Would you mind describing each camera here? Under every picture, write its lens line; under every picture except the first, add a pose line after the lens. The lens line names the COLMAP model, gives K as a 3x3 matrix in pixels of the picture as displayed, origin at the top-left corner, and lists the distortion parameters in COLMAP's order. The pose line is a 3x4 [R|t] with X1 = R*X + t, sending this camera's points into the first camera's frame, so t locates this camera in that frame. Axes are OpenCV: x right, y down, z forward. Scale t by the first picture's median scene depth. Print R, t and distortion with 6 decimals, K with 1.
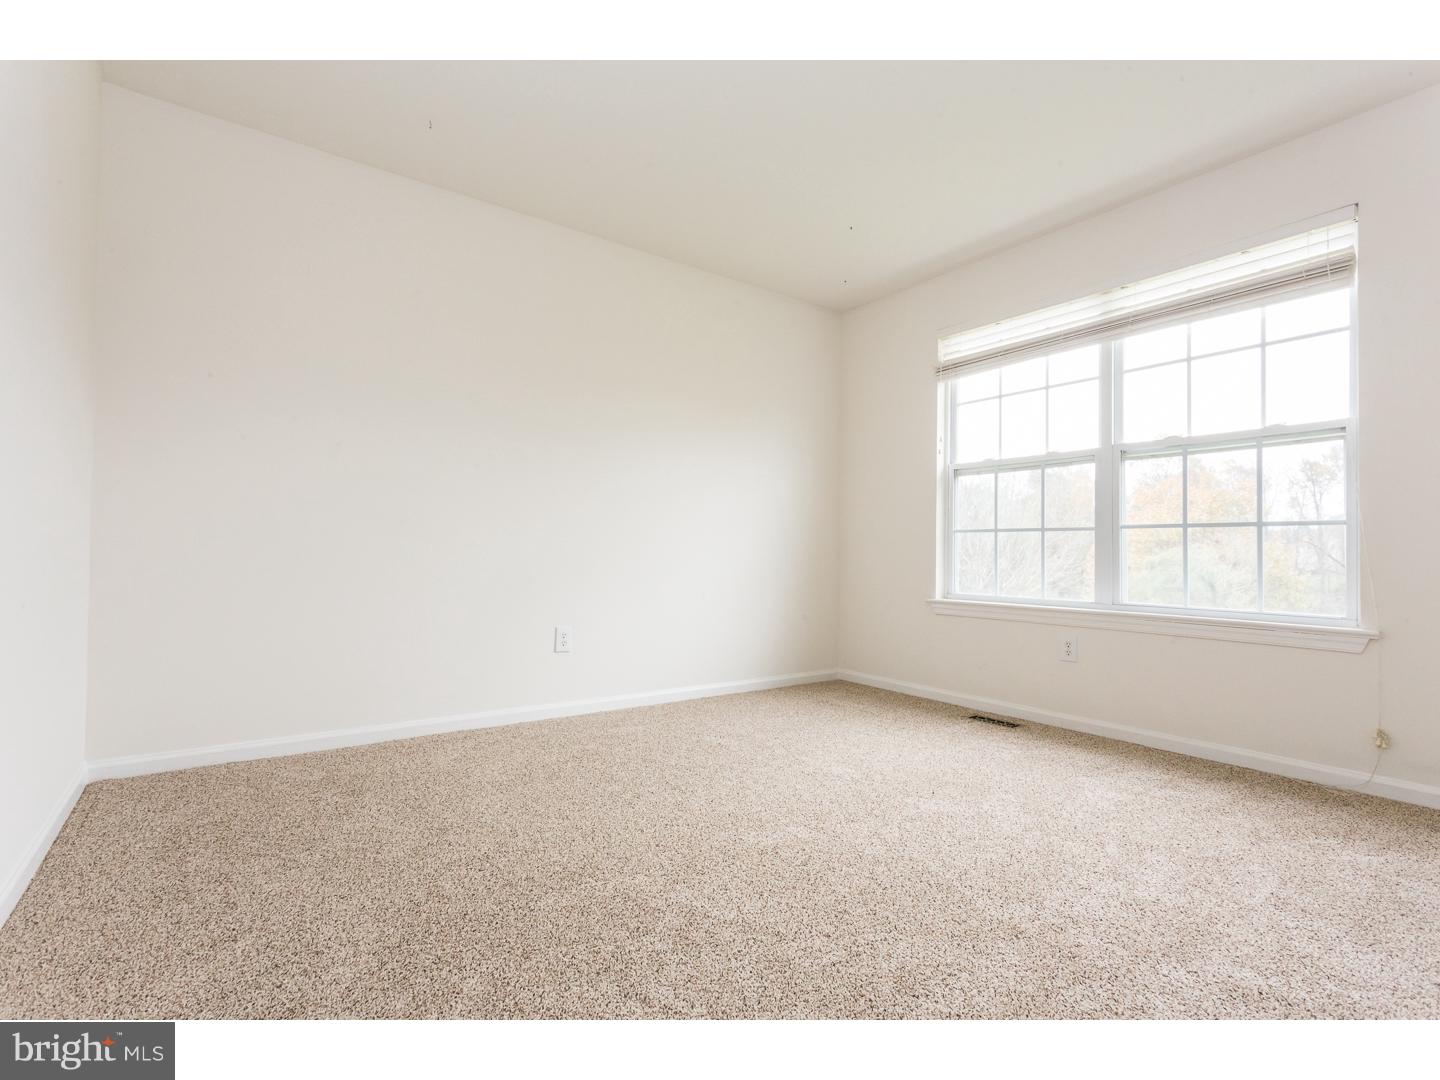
lens RADIAL K [[679.9, 0, 709.5], [0, 679.9, 532.6], [0, 0, 1]] dist [0.000706, 0.000472]
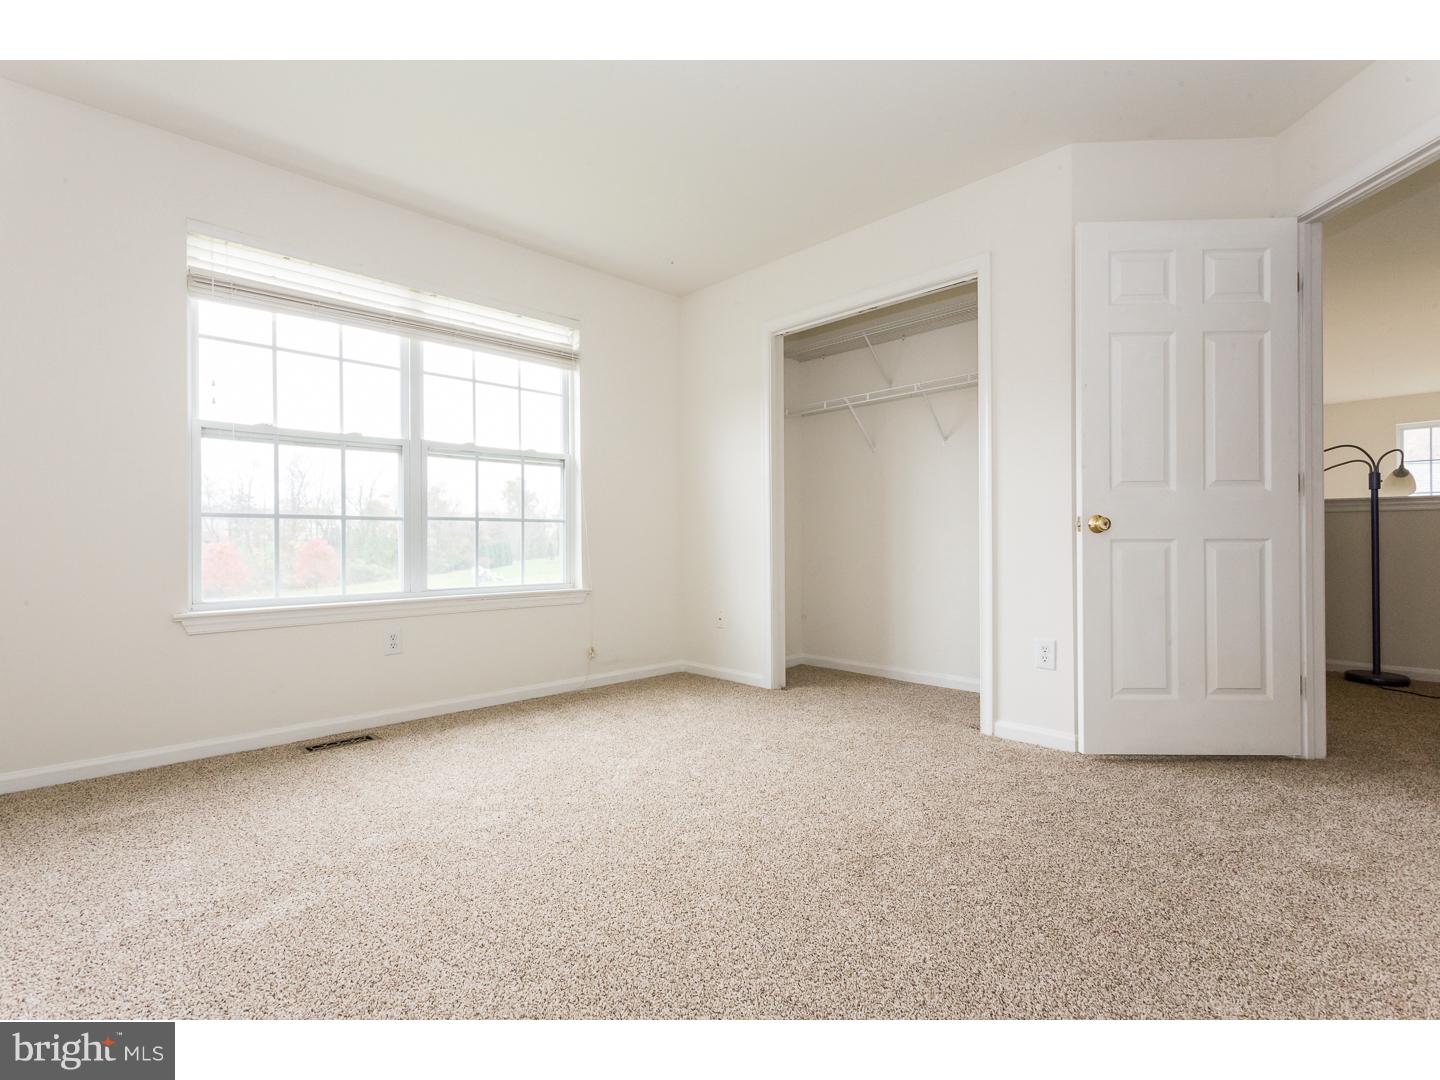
lens RADIAL K [[679.9, 0, 707.4], [0, 679.9, 535.9], [0, 0, 1]] dist [0.000706, 0.000472]
pose [[-0.141252, 0.003983, 0.989966, -0.500100], [-0.019736, 0.999782, -0.006839, 0.017614], [-0.989777, -0.020503, -0.141142, 0.697155]]
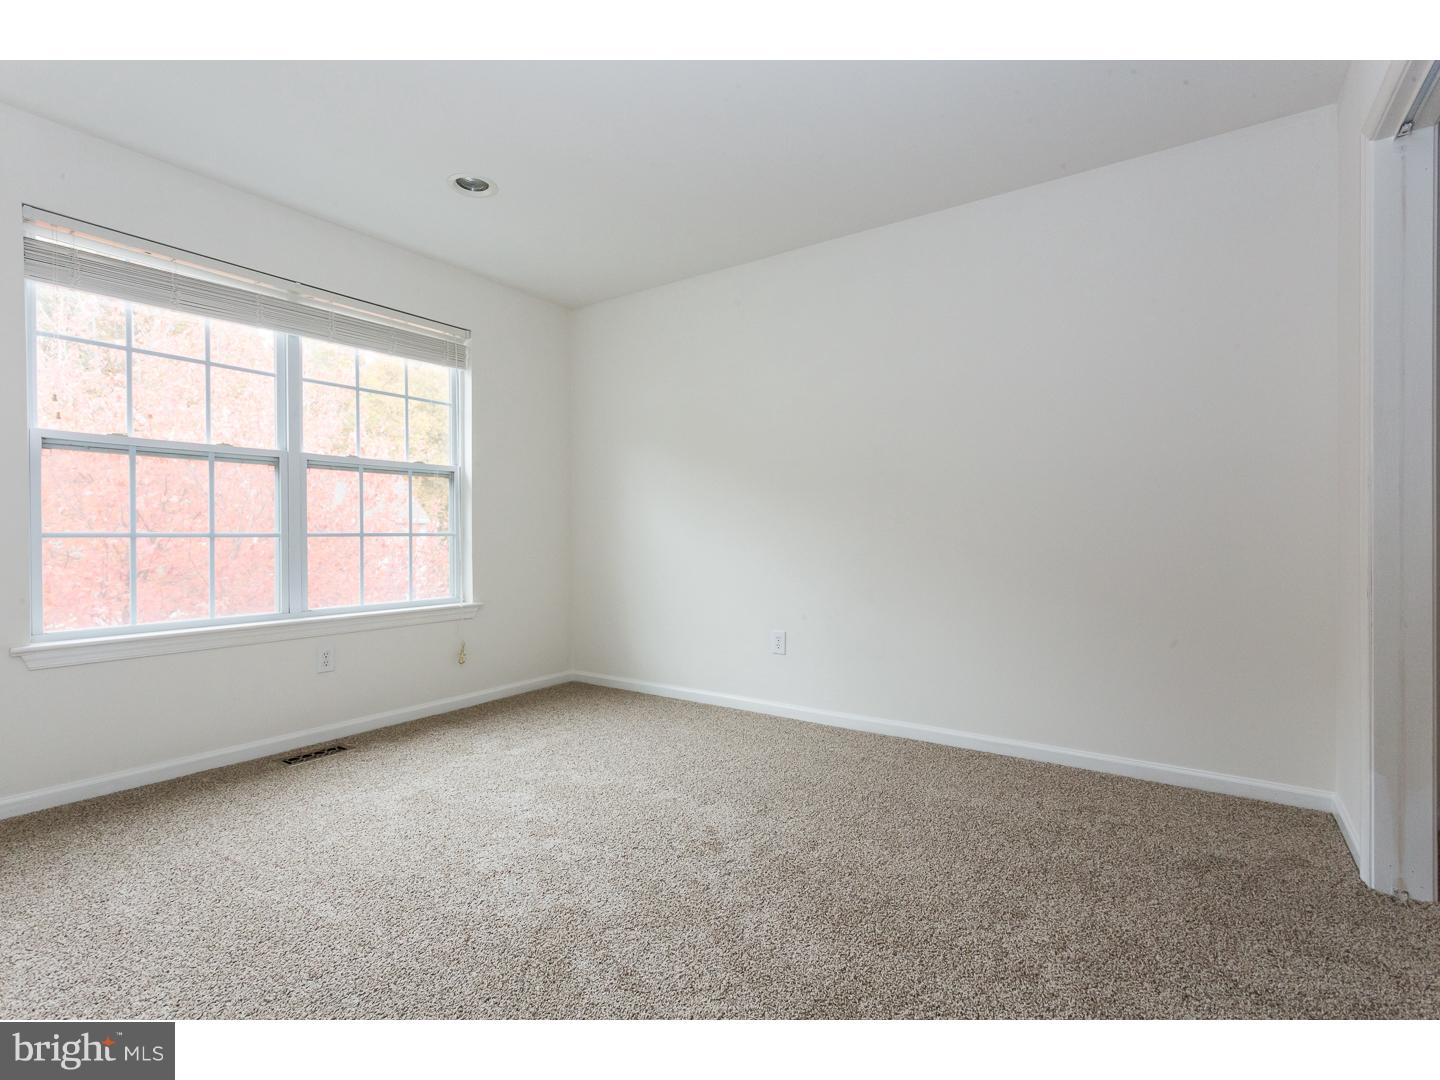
lens RADIAL K [[679.9, 0, 717.5], [0, 679.9, 548.9], [0, 0, 1]] dist [0.000706, 0.000472]
pose [[-0.329915, 0.004843, 0.943998, -0.532436], [0.004040, 0.999985, -0.003718, 0.018906], [-0.944002, 0.002587, -0.329929, 0.743356]]
